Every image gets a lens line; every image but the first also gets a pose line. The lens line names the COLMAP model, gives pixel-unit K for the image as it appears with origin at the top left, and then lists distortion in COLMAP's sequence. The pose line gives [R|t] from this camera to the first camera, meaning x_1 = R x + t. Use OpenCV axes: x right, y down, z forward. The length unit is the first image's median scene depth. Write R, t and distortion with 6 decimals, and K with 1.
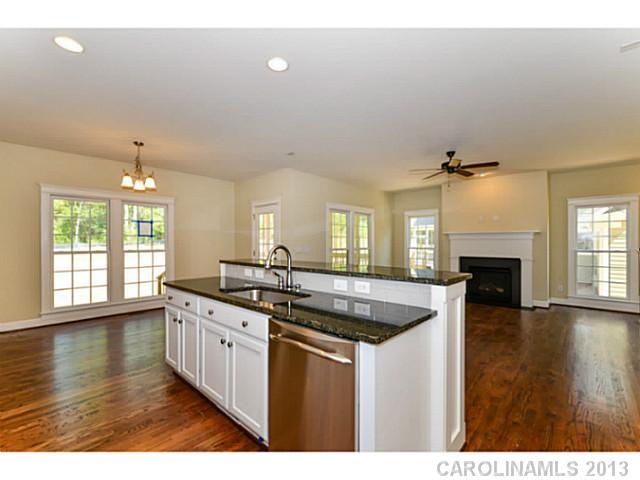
lens RADIAL K [[285.9, 0, 321.2], [0, 285.9, 242.1], [0, 0, 1]] dist [0.003833, -0.001348]
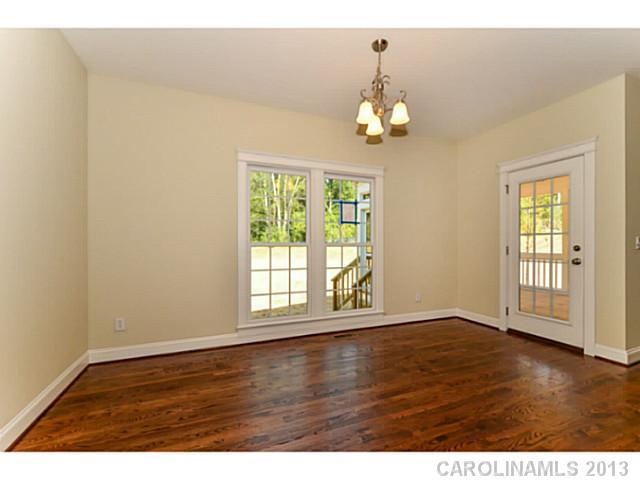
lens RADIAL K [[285.9, 0, 319.9], [0, 285.9, 244.7], [0, 0, 1]] dist [0.003833, -0.001348]
pose [[0.908842, 0.001349, -0.417137, -0.413169], [-0.003016, 0.999990, -0.003337, 0.036474], [0.417129, 0.004291, 0.908837, 0.362992]]
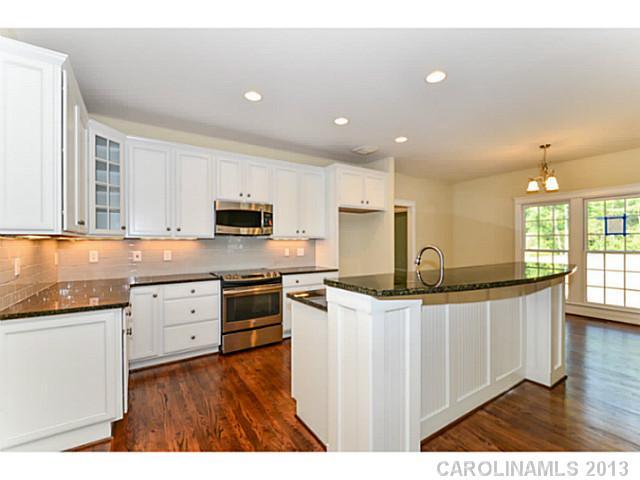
lens RADIAL K [[285.9, 0, 323.5], [0, 285.9, 241.3], [0, 0, 1]] dist [0.003833, -0.001348]
pose [[-0.237630, -0.002790, -0.971352, 0.447582], [0.004660, 0.999981, -0.004012, -0.000156], [0.971345, -0.005480, -0.237612, 0.379257]]
